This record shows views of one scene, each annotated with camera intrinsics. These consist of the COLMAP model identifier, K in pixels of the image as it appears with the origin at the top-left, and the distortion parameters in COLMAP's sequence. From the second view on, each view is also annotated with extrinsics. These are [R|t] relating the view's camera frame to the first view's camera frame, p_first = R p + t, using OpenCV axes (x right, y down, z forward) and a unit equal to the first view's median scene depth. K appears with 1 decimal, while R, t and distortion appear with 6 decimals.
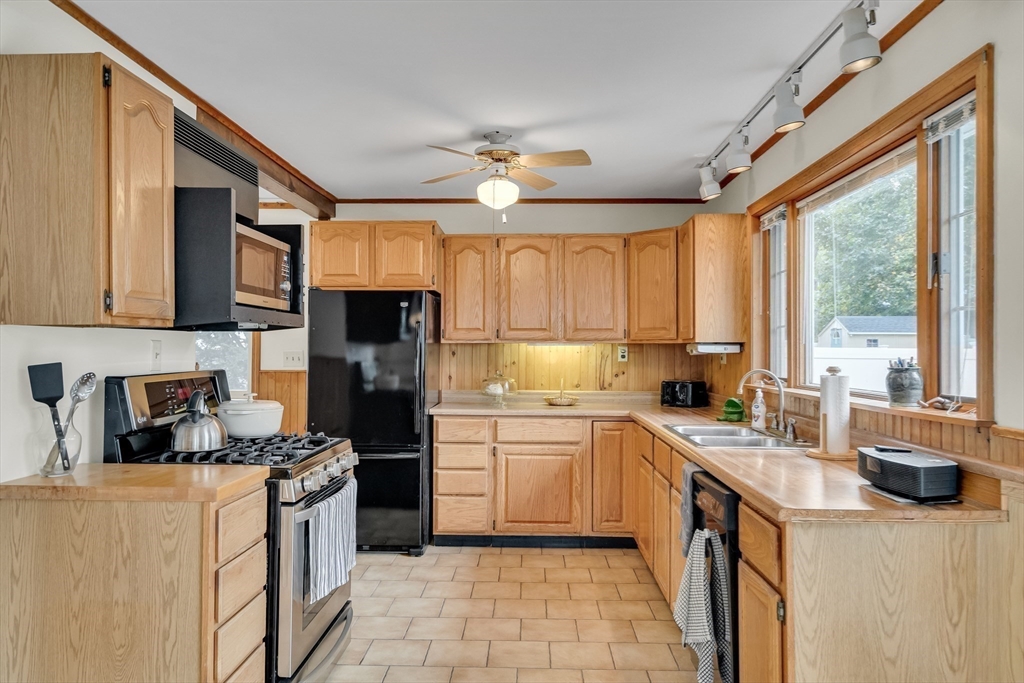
lens RADIAL K [[665.1, 0, 508.7], [0, 665.1, 343.2], [0, 0, 1]] dist [-0.001434, -0.001633]
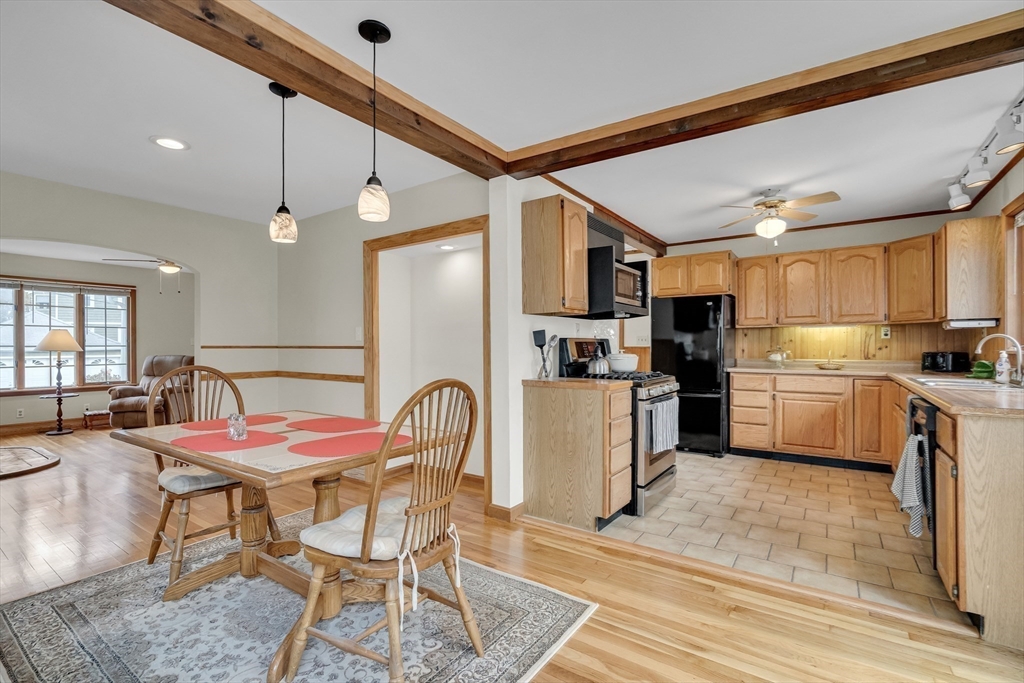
lens RADIAL K [[473.2, 0, 509.1], [0, 473.2, 343.3], [0, 0, 1]] dist [0.000512, 0.000751]
pose [[0.835249, -0.009331, -0.549792, 0.082360], [0.003774, 0.999930, -0.011237, 0.059777], [0.549859, 0.007311, 0.835226, -0.283833]]
